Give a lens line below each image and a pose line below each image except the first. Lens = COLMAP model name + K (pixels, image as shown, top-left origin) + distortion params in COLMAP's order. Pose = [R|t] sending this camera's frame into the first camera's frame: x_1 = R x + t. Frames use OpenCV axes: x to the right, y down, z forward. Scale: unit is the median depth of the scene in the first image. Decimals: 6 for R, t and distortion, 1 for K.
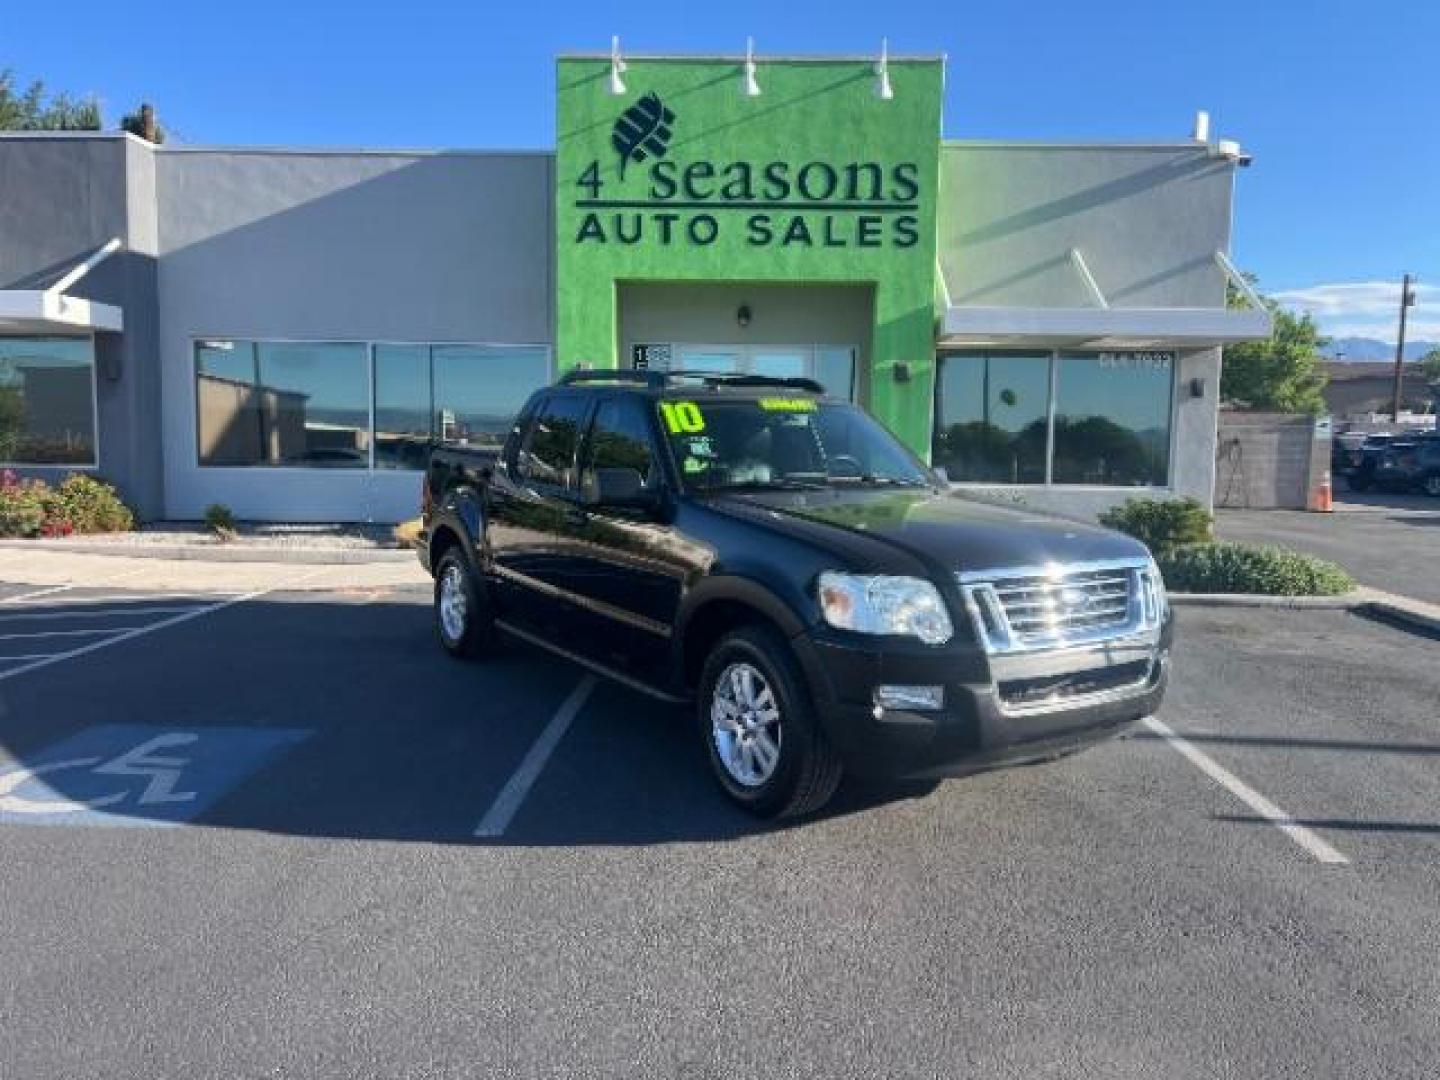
lens RADIAL K [[1074.7, 0, 713.3], [0, 1074.7, 546.2], [0, 0, 1]] dist [0.051897, -0.059196]
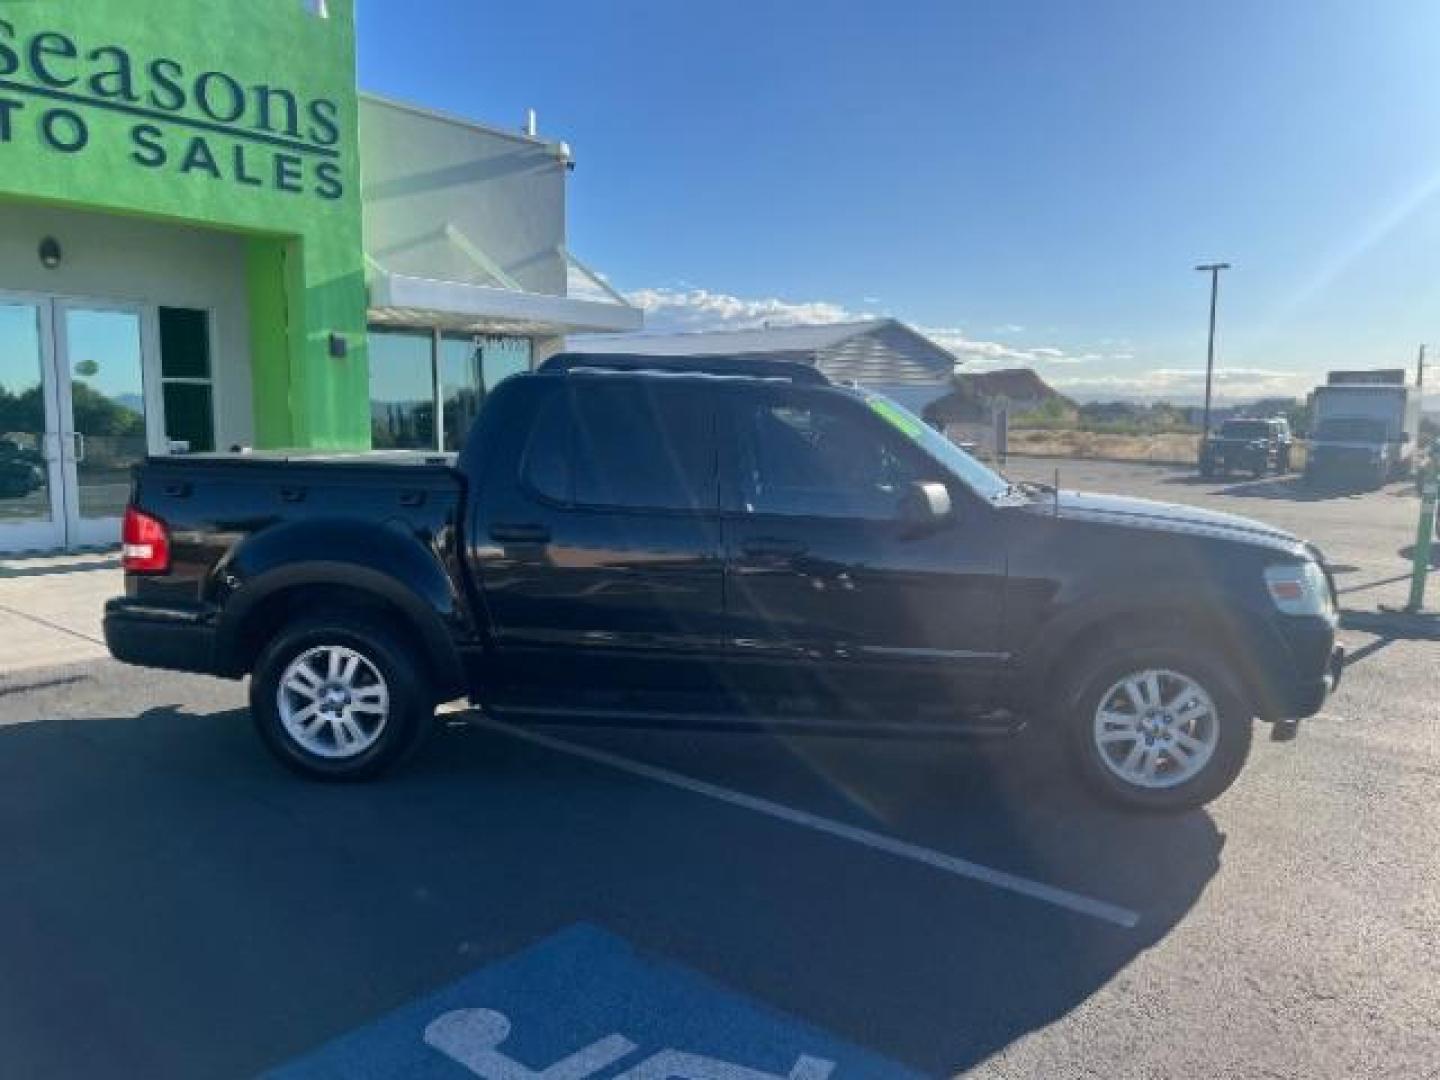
lens RADIAL K [[1074.7, 0, 716.2], [0, 1074.7, 544.6], [0, 0, 1]] dist [0.051897, -0.059196]
pose [[0.616986, -0.103095, 0.780192, -0.329778], [0.083321, 0.994368, 0.065504, -0.034915], [-0.782551, 0.024591, 0.622101, 0.230827]]
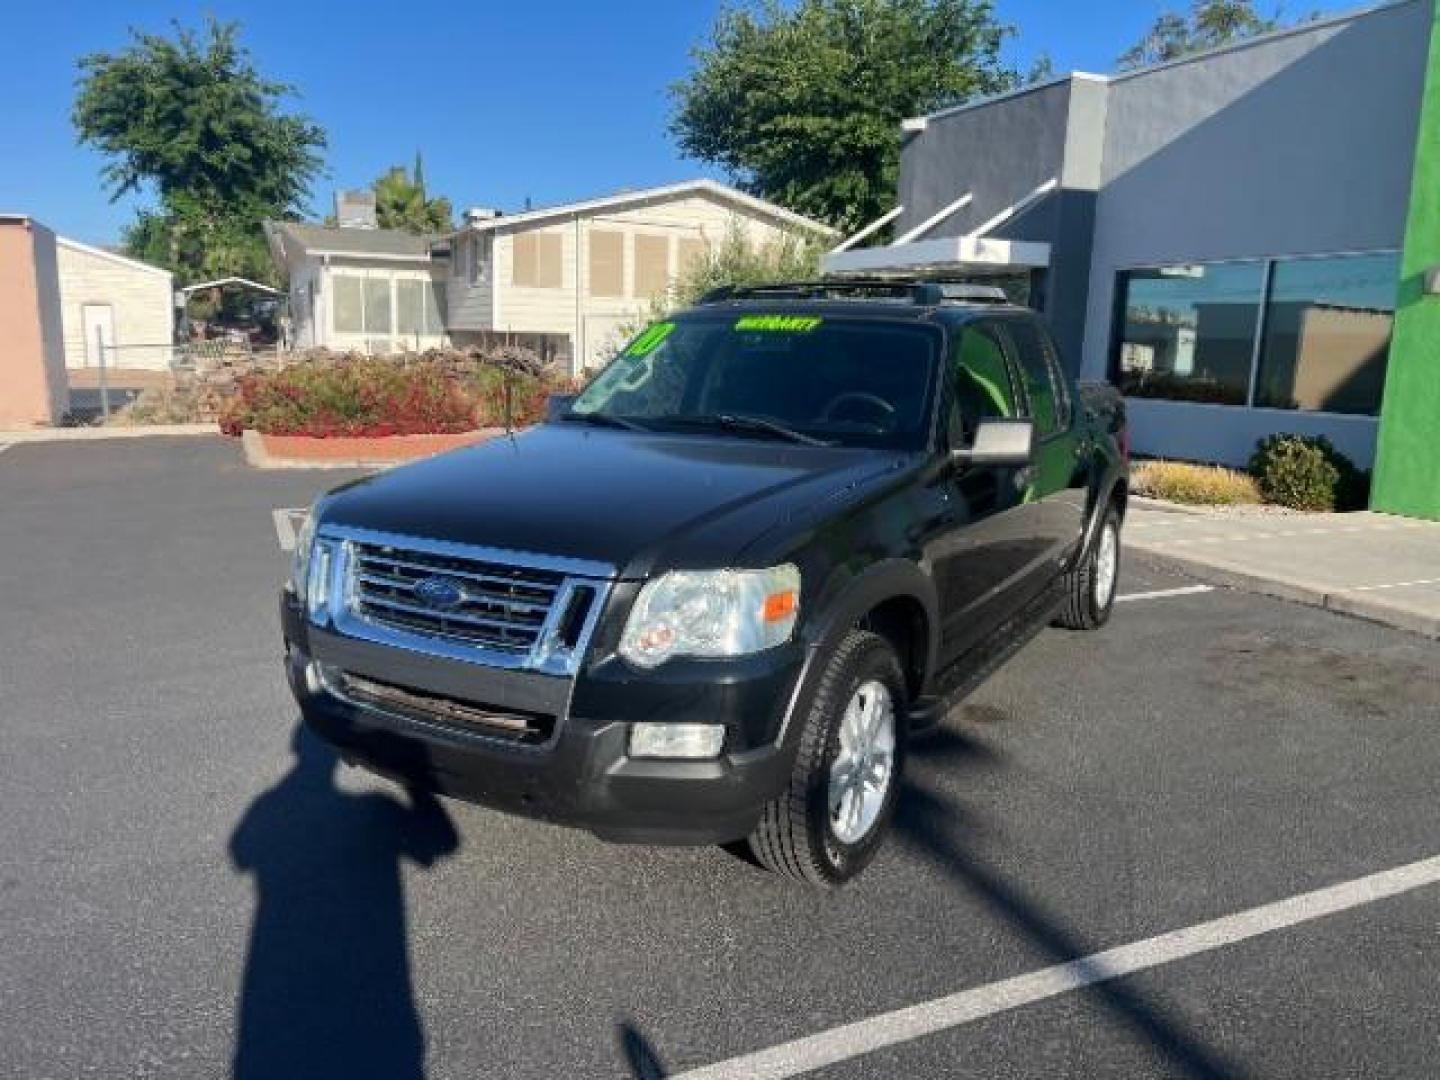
lens RADIAL K [[1074.7, 0, 728.0], [0, 1074.7, 539.3], [0, 0, 1]] dist [0.051897, -0.059196]
pose [[0.461681, 0.153864, -0.873600, 0.324226], [-0.105890, 0.987359, 0.117939, -0.027870], [0.880703, 0.038055, 0.472137, 0.258576]]
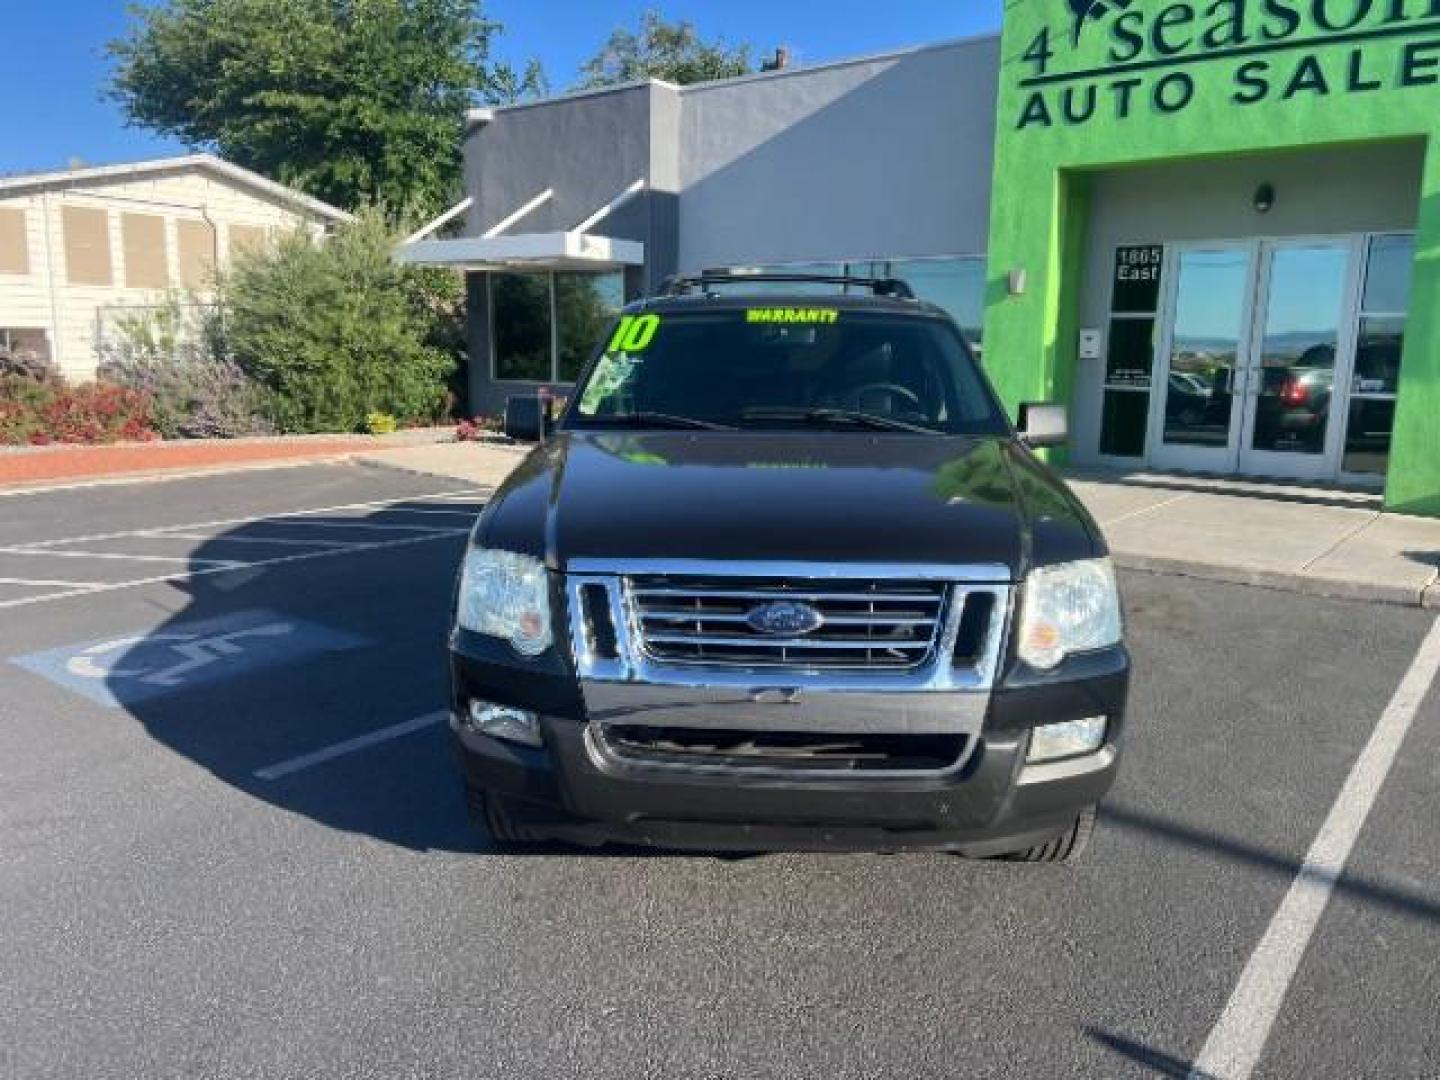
lens RADIAL K [[1074.7, 0, 708.4], [0, 1074.7, 537.0], [0, 0, 1]] dist [0.051897, -0.059196]
pose [[0.809447, 0.096347, -0.579234, 0.207166], [-0.059822, 0.994845, 0.081879, -0.014839], [0.584137, -0.031626, 0.811038, 0.147223]]
